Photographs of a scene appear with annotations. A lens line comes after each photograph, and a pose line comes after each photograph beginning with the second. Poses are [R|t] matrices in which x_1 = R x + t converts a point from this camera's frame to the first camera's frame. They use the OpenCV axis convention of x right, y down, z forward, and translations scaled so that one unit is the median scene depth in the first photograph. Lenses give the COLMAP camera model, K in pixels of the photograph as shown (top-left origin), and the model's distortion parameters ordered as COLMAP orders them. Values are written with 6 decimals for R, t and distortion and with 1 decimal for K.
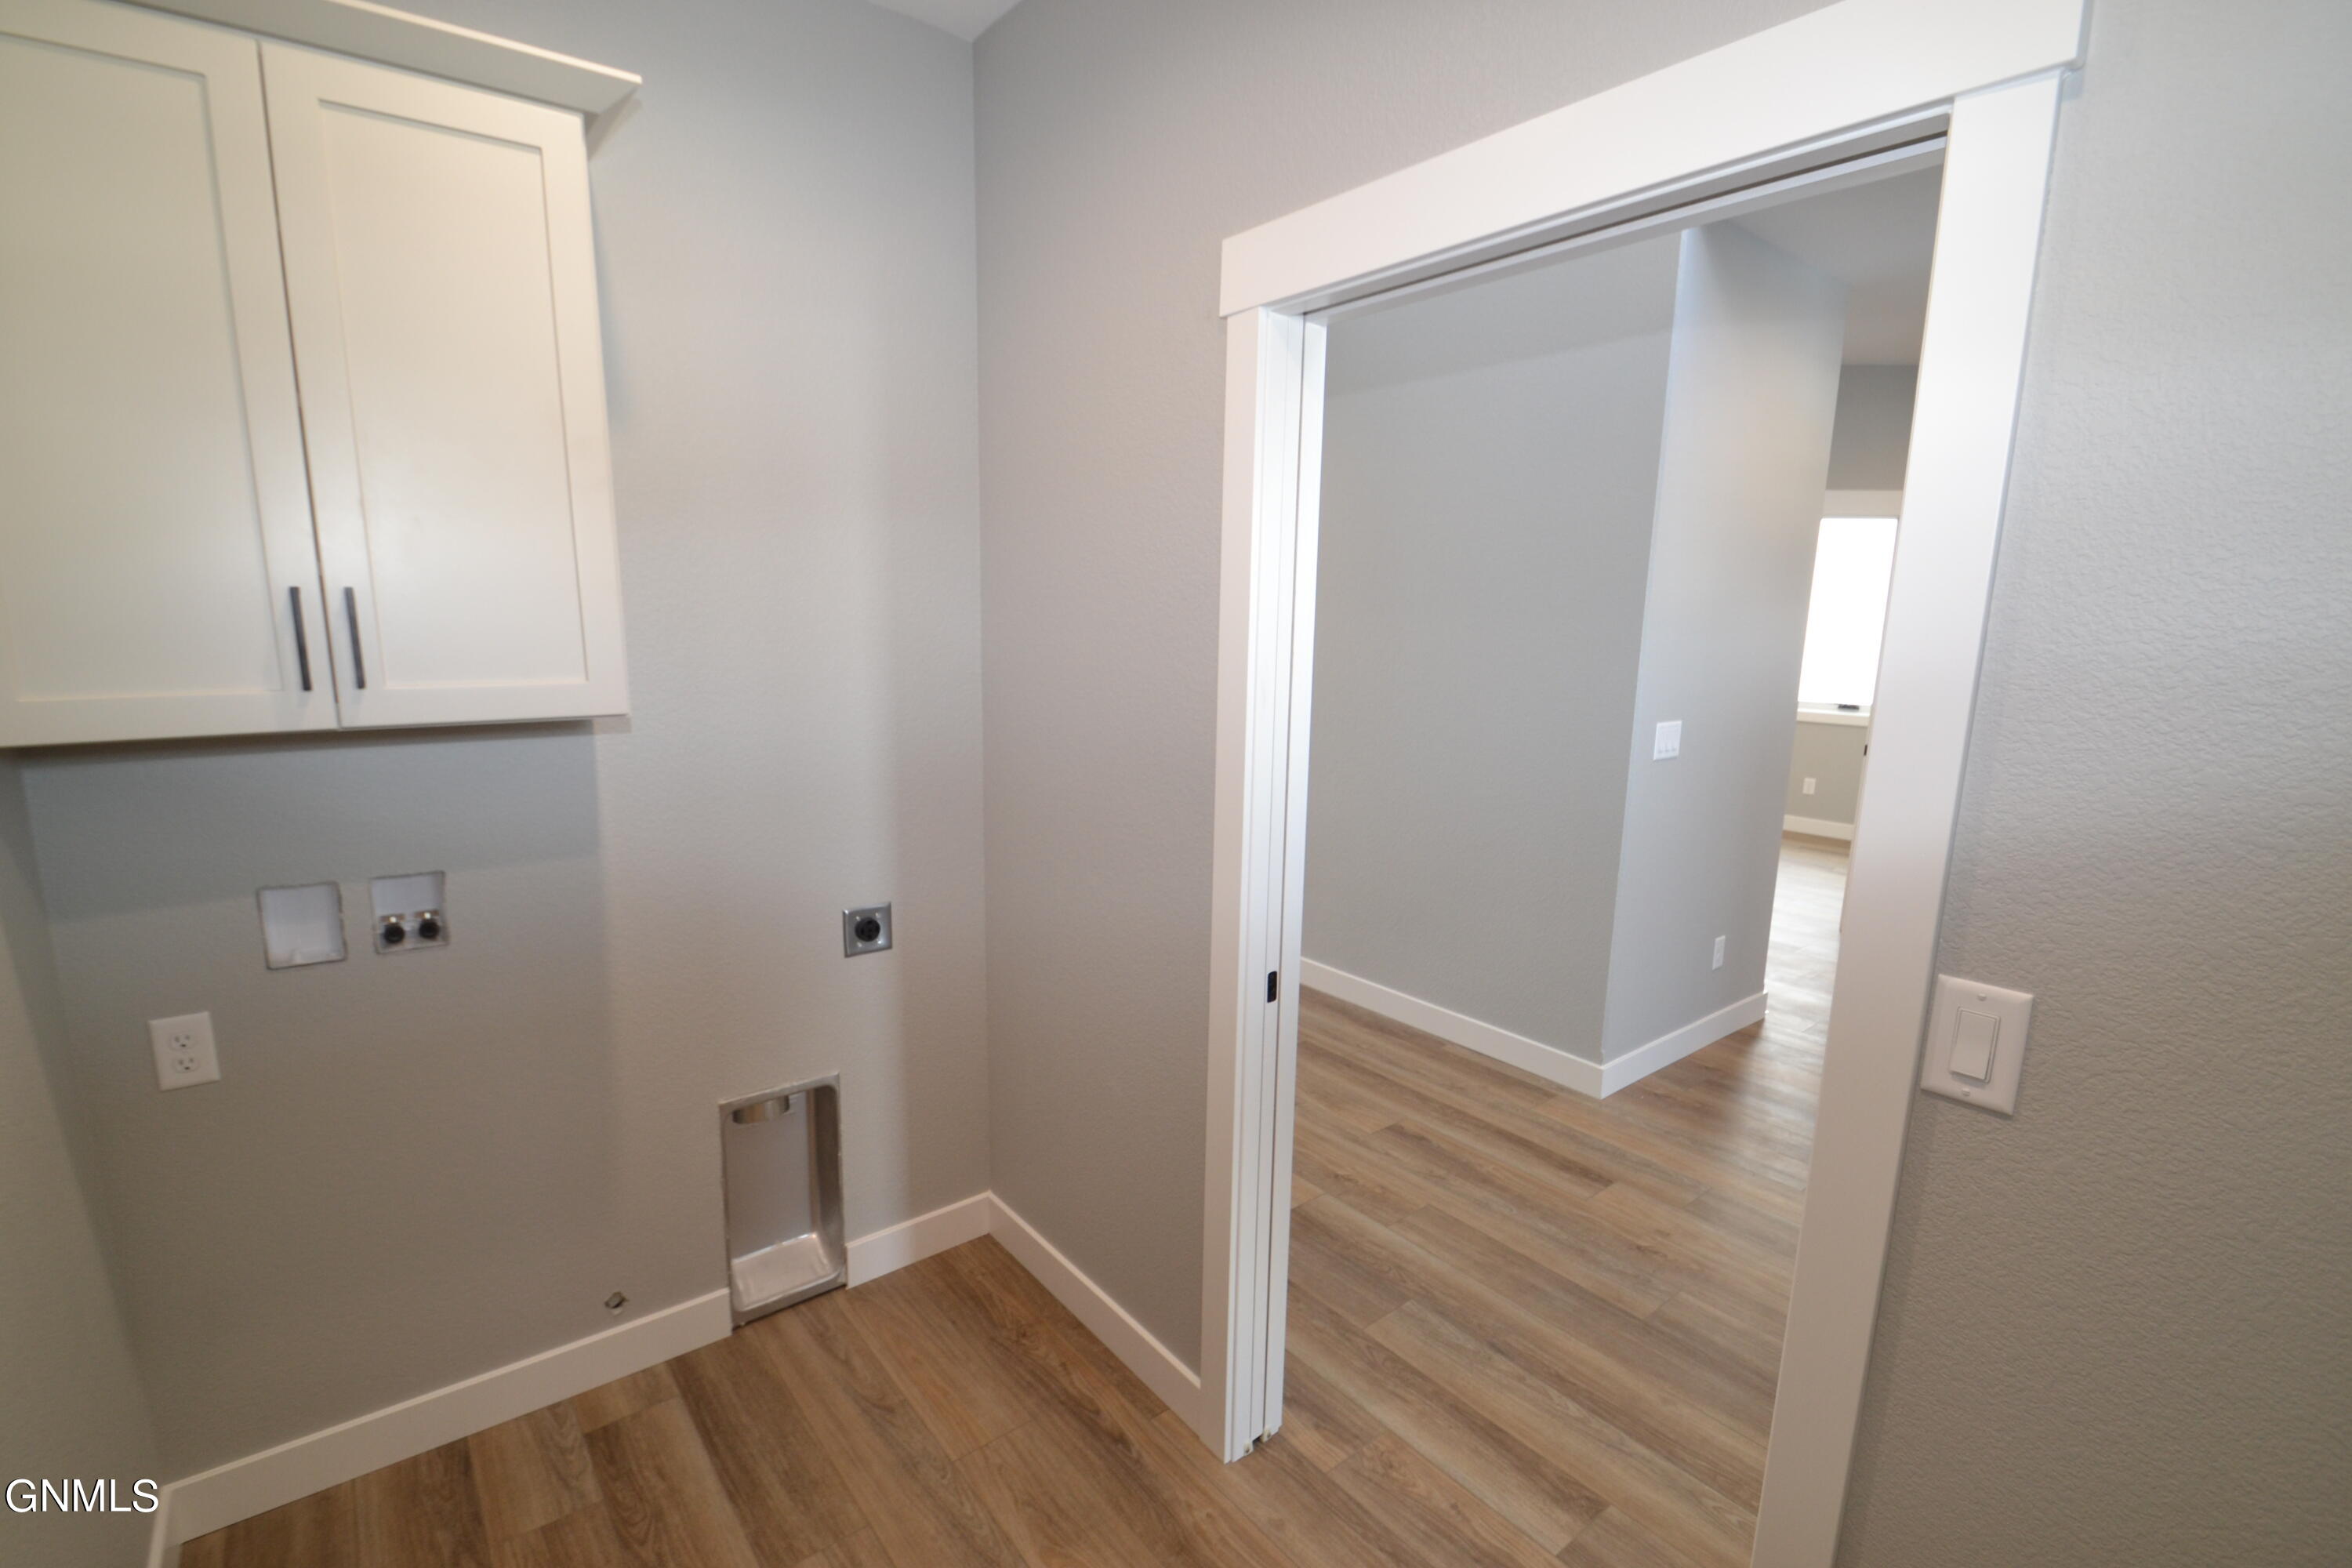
lens RADIAL K [[1057.6, 0, 1206.0], [0, 1057.6, 805.4], [0, 0, 1]] dist [0.003302, -0.011083]
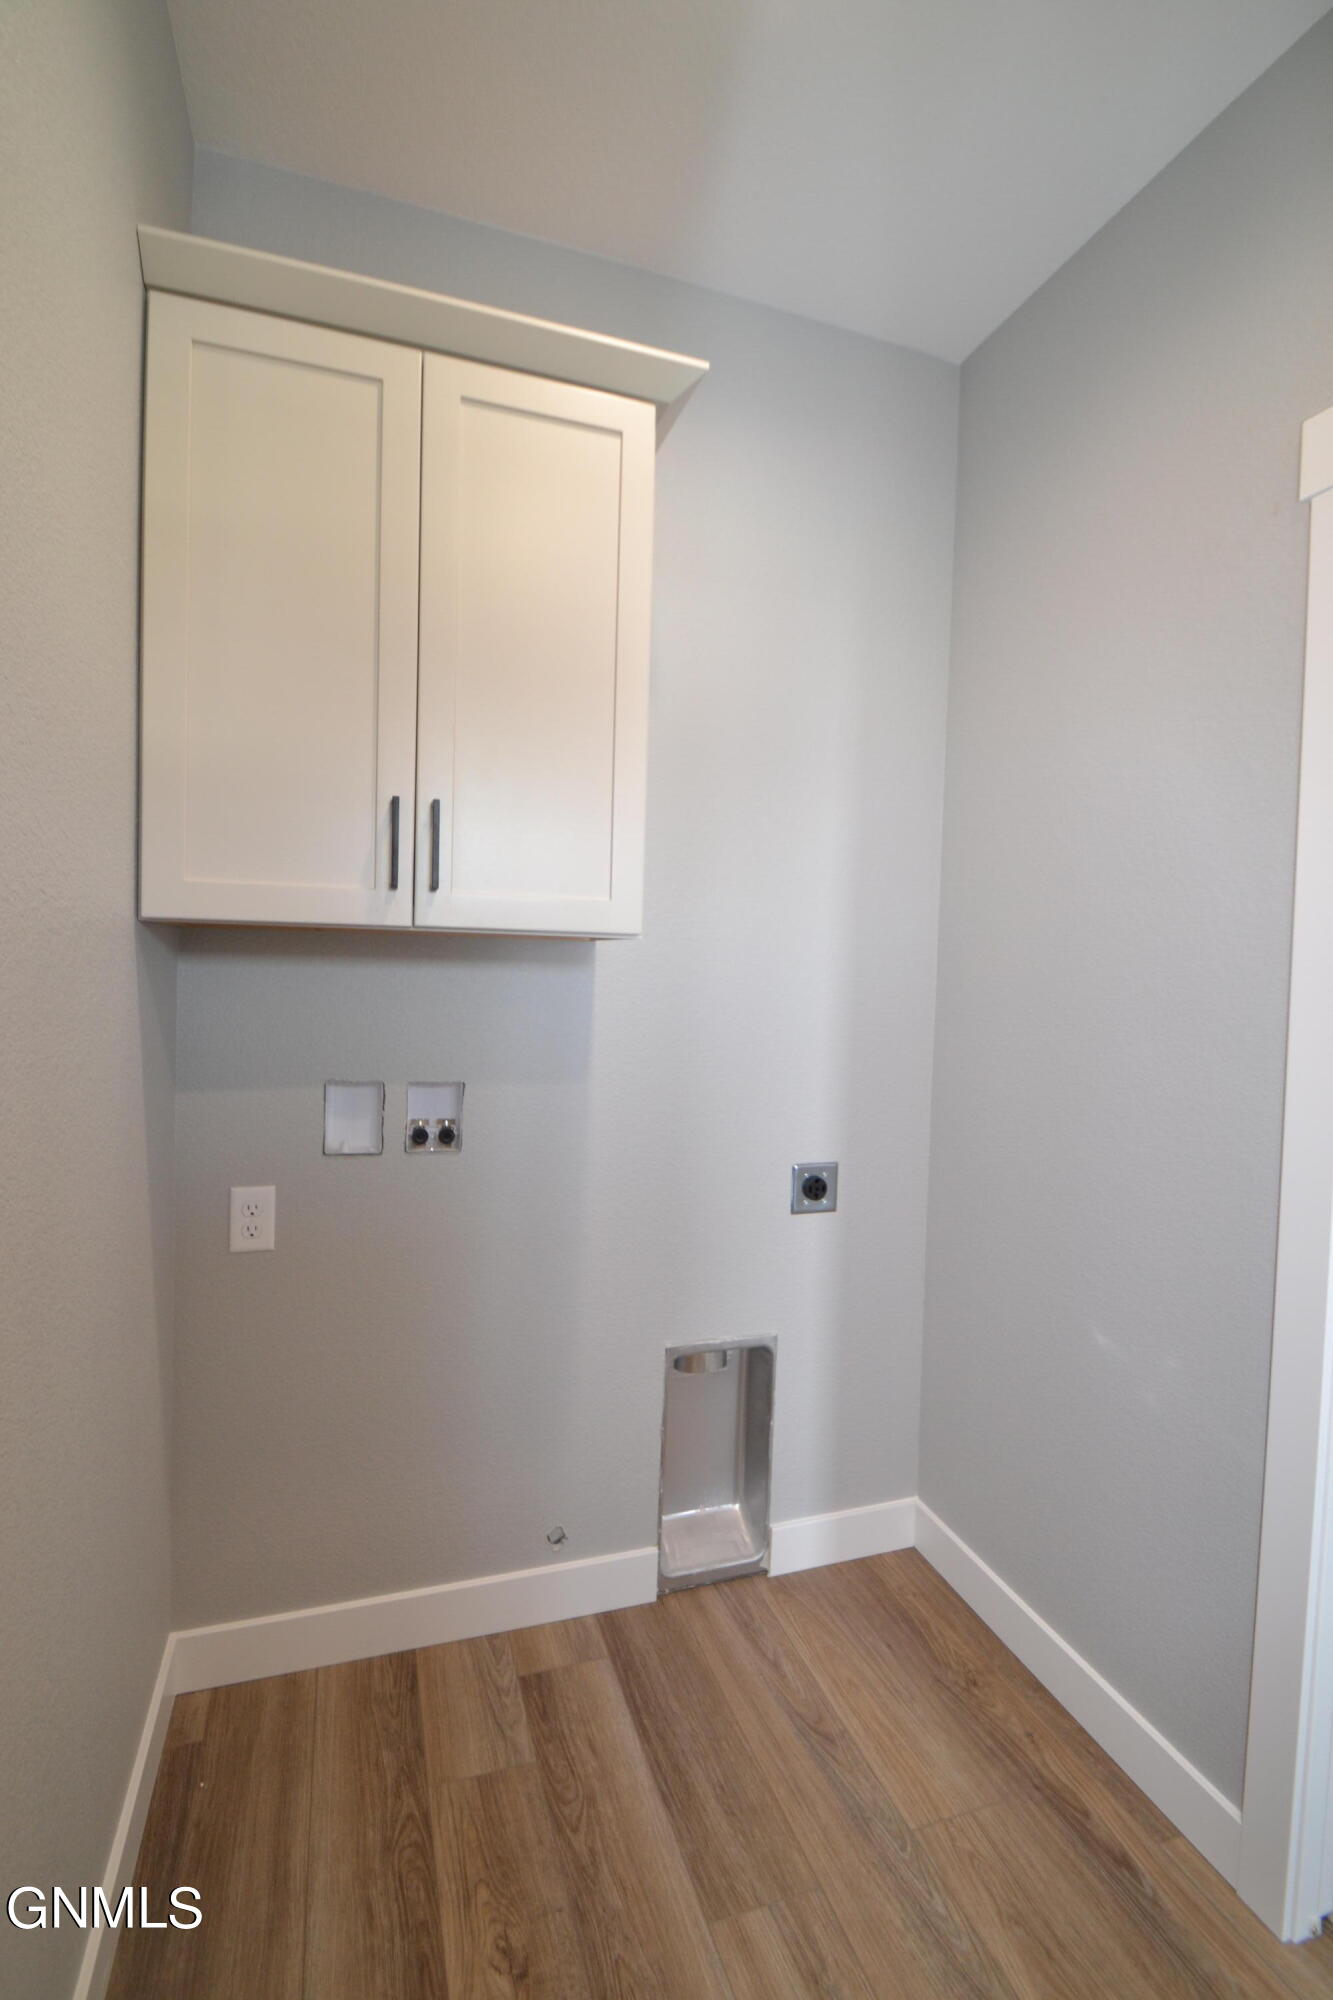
lens RADIAL K [[899.3, 0, 680.1], [0, 899.3, 1012.6], [0, 0, 1]] dist [0.003302, -0.011083]
pose [[0.942993, 0.028510, -0.331590, -0.202718], [-0.079452, 0.986801, -0.141107, 0.103379], [0.323190, 0.159409, 0.932811, 0.189730]]
